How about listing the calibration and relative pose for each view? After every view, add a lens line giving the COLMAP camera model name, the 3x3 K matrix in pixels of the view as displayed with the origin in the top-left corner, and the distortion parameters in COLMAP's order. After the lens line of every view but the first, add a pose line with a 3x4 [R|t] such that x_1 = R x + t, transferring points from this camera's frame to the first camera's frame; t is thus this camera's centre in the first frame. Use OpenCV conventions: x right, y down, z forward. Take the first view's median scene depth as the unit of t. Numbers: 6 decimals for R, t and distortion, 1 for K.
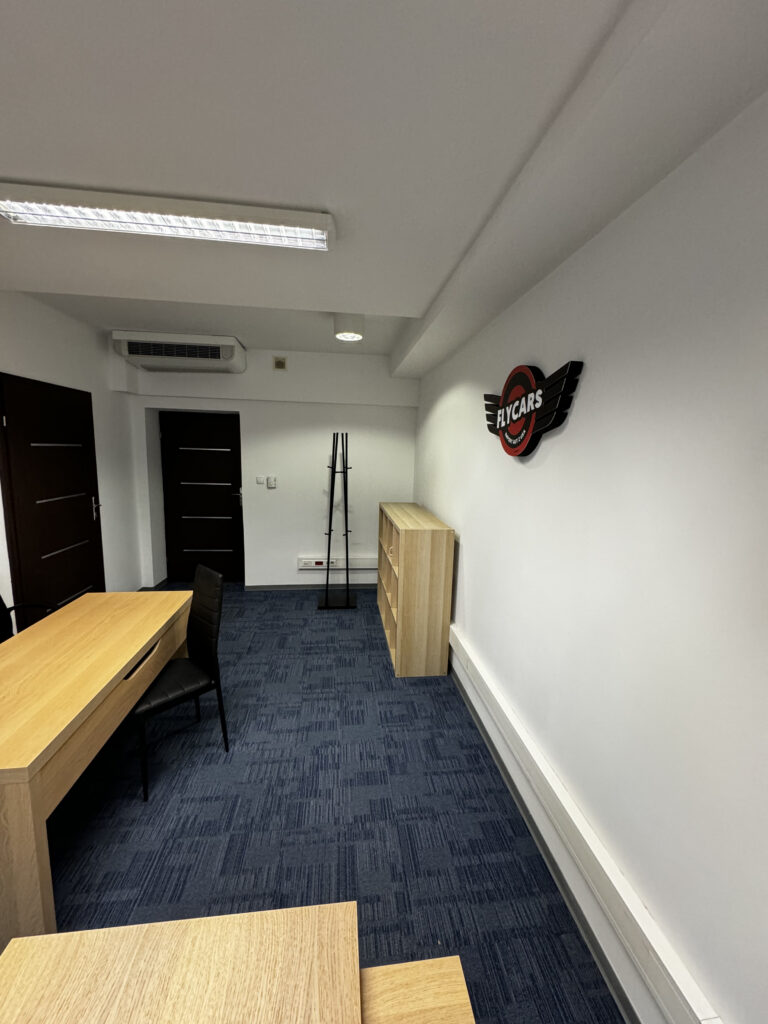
lens RADIAL K [[406.2, 0, 387.4], [0, 406.2, 509.8], [0, 0, 1]] dist [-0.003938, 0.000960]
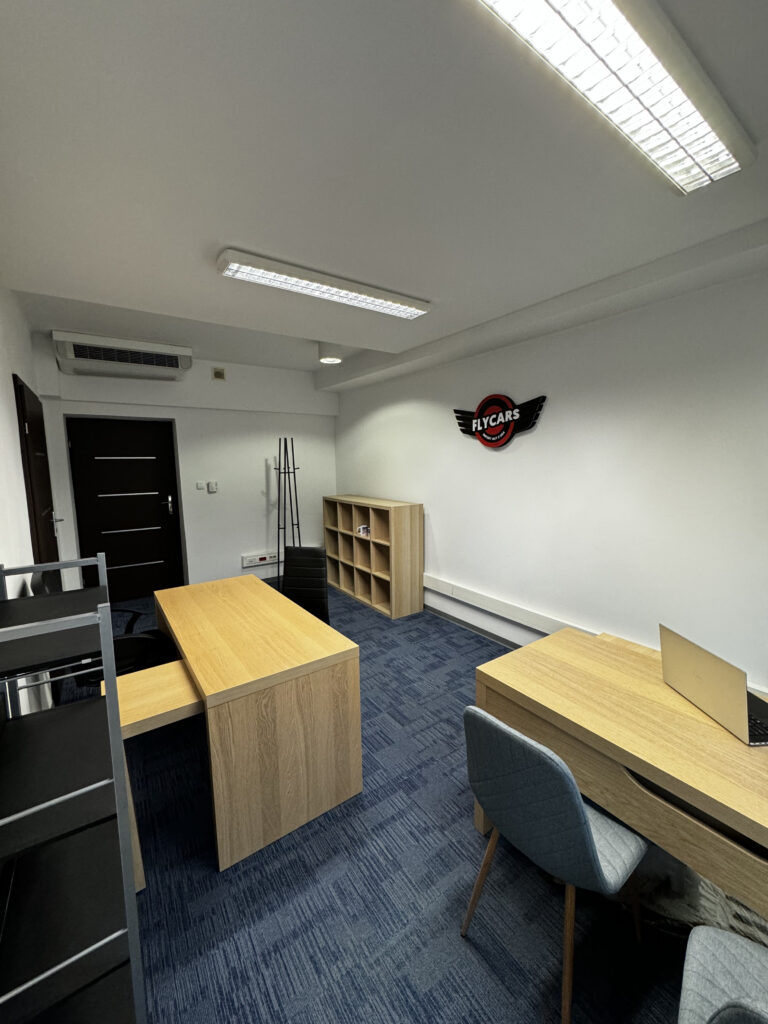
lens RADIAL K [[406.2, 0, 387.8], [0, 406.2, 508.8], [0, 0, 1]] dist [-0.003938, 0.000960]
pose [[0.880899, -0.096472, 0.463369, -0.754314], [0.105304, 0.994416, 0.006843, 0.055106], [-0.461442, 0.042766, 0.886139, -0.241491]]
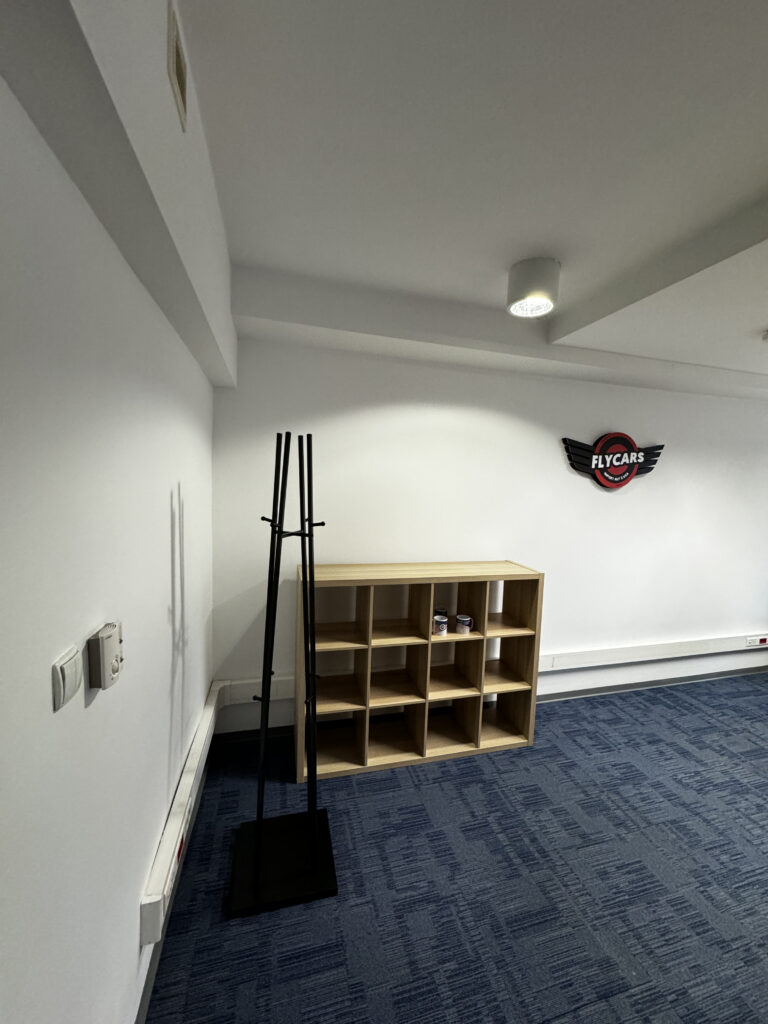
lens RADIAL K [[406.2, 0, 387.1], [0, 406.2, 509.1], [0, 0, 1]] dist [-0.003938, 0.000960]
pose [[-0.146435, -0.105248, 0.983605, -0.957333], [0.104391, 0.987128, 0.121166, -0.286018], [-0.983697, 0.120423, -0.133563, 1.787229]]
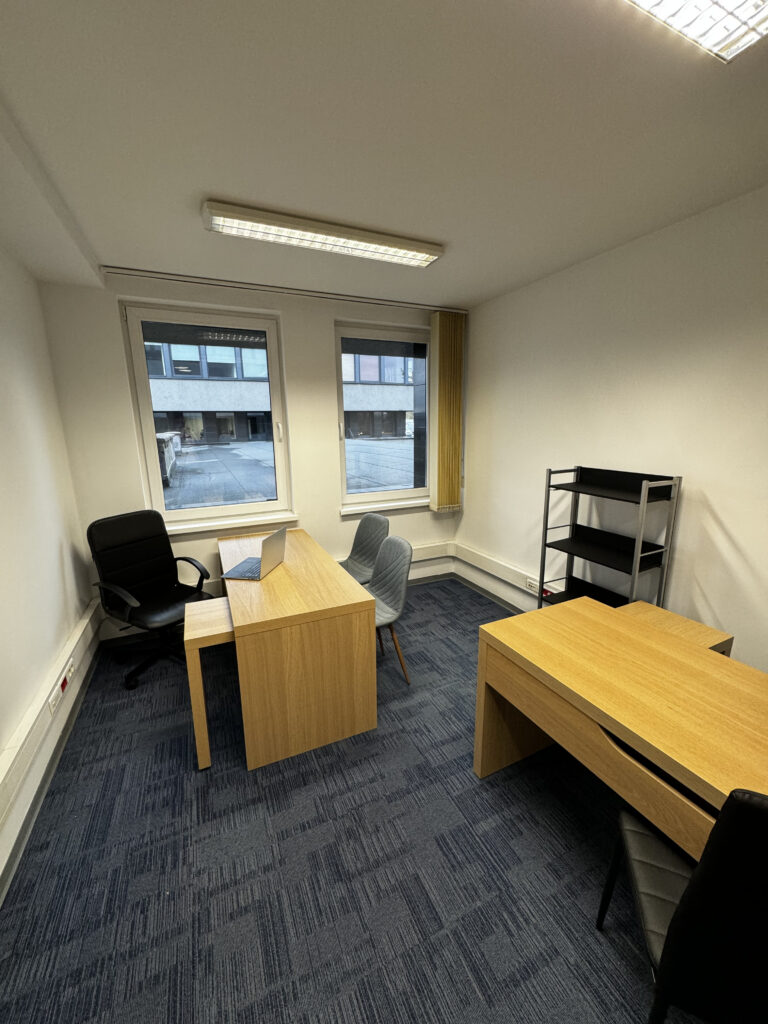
lens RADIAL K [[406.2, 0, 387.6], [0, 406.2, 510.5], [0, 0, 1]] dist [-0.003938, 0.000960]
pose [[-0.949510, 0.051857, -0.309421, -0.077535], [-0.057217, 0.941083, 0.333299, -0.113948], [0.308475, 0.334175, -0.890601, 1.054837]]
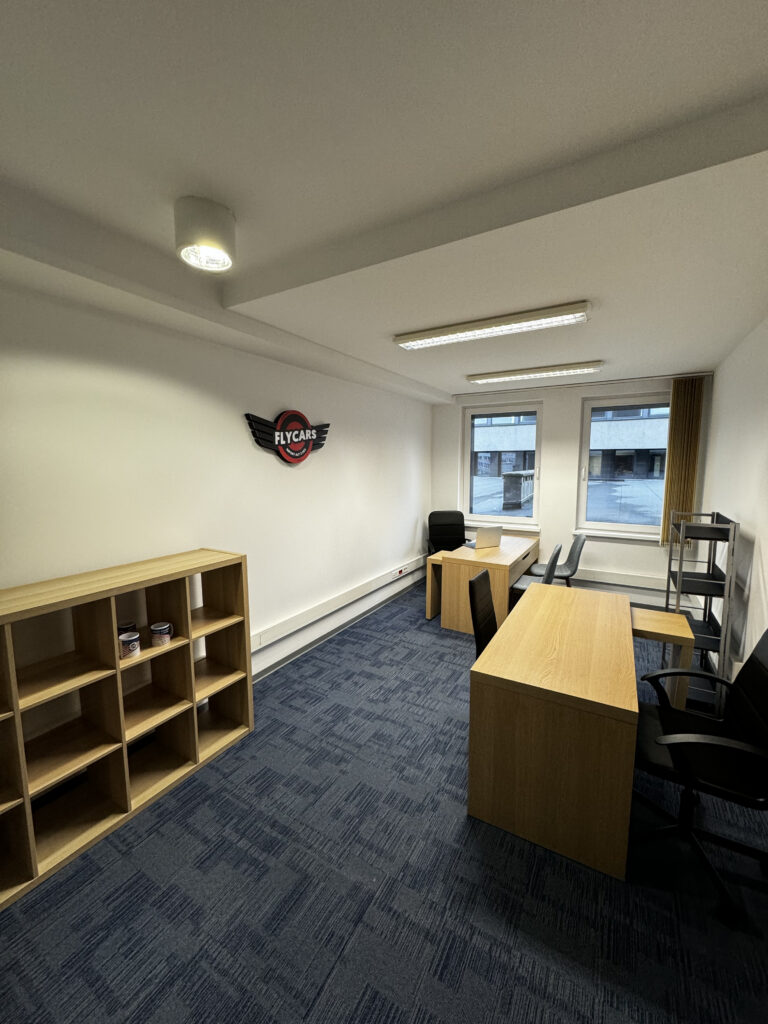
lens RADIAL K [[406.2, 0, 386.4], [0, 406.2, 510.0], [0, 0, 1]] dist [-0.003938, 0.000960]
pose [[-0.795212, -0.094651, 0.598899, -0.866746], [0.069851, 0.966864, 0.245551, -0.283328], [-0.602295, 0.237099, -0.762250, 1.799269]]
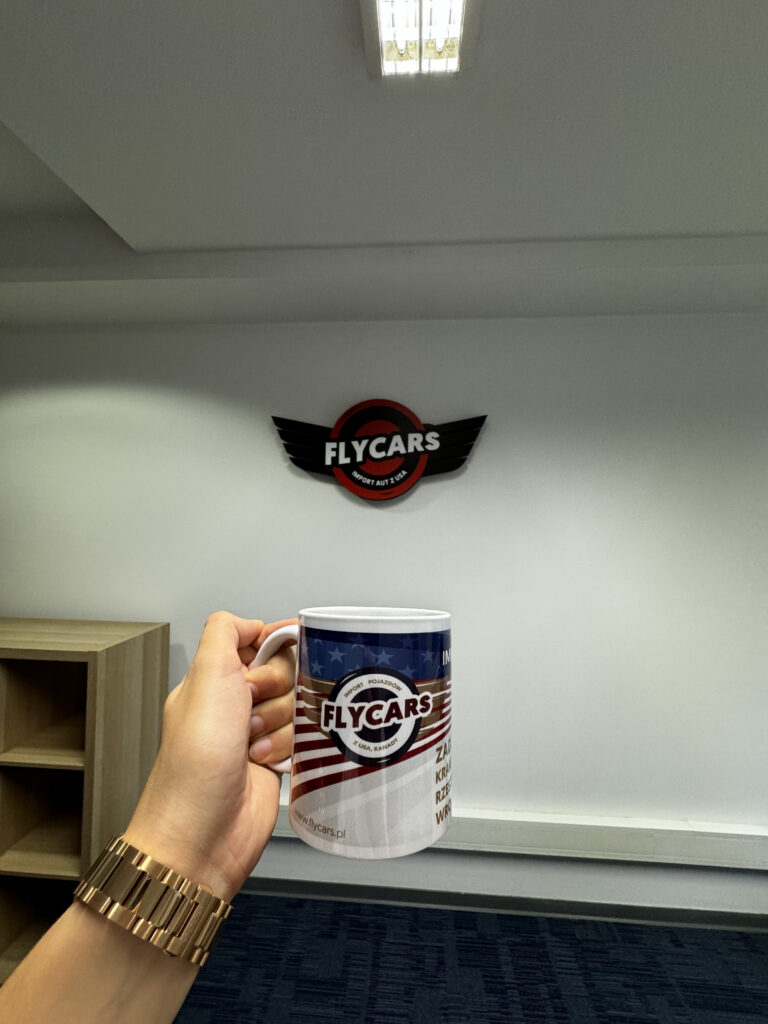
lens RADIAL K [[406.2, 0, 388.0], [0, 406.2, 515.2], [0, 0, 1]] dist [-0.003938, 0.000960]
pose [[0.187941, 0.006852, 0.982156, -0.453617], [0.131444, 0.990805, -0.032065, -0.058772], [-0.973345, 0.135124, 0.185312, 0.705235]]
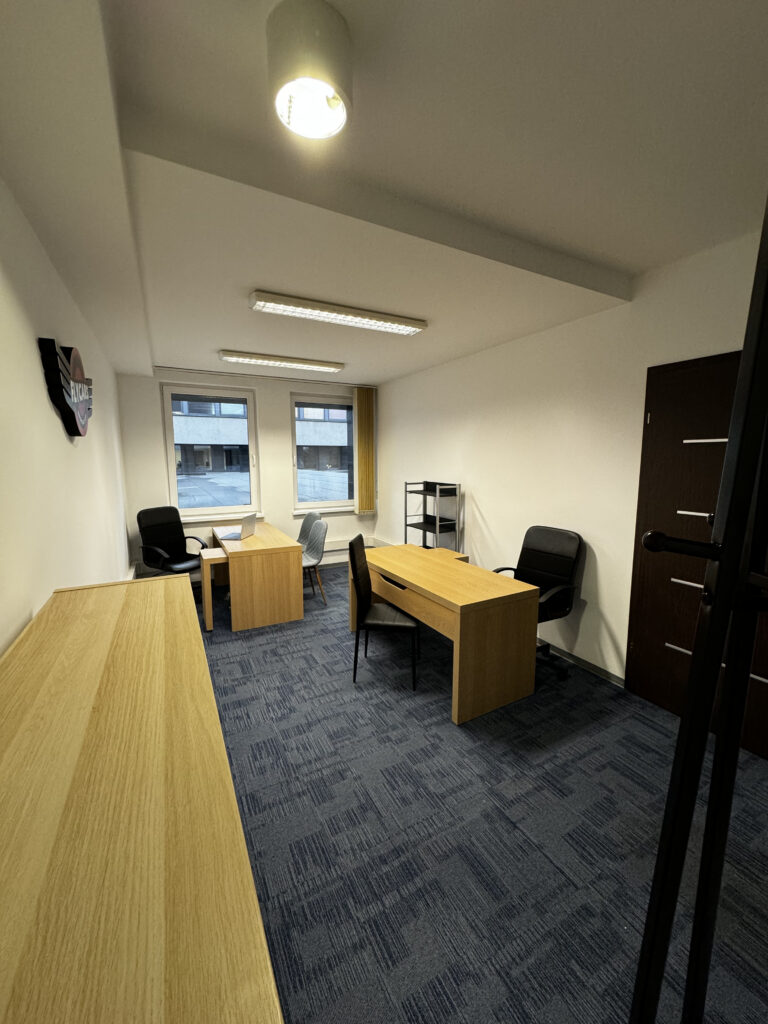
lens RADIAL K [[406.2, 0, 386.1], [0, 406.2, 511.6], [0, 0, 1]] dist [-0.003938, 0.000960]
pose [[-0.929278, 0.022766, -0.368680, -0.019429], [-0.076907, 0.964301, 0.253395, -0.229636], [0.361287, 0.263828, -0.894353, 1.924094]]
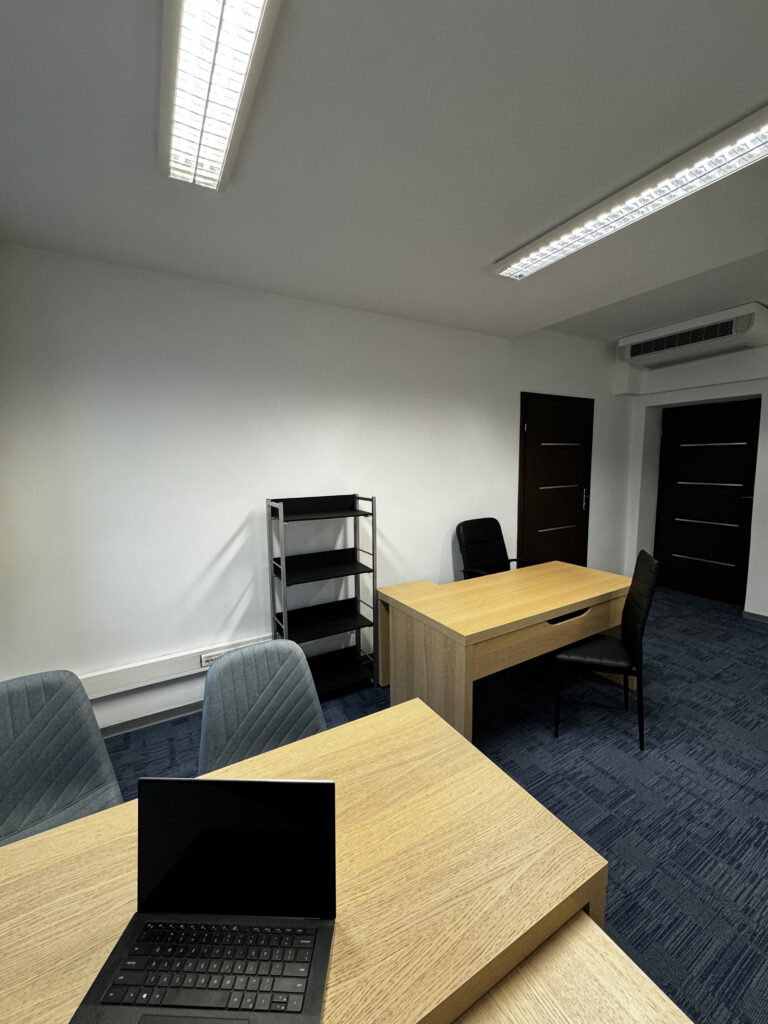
lens RADIAL K [[406.2, 0, 387.3], [0, 406.2, 510.1], [0, 0, 1]] dist [-0.003938, 0.000960]
pose [[0.393654, 0.077445, -0.915991, 0.187344], [-0.106366, 0.993589, 0.038294, 0.068733], [0.913084, 0.082356, 0.399367, 0.038932]]
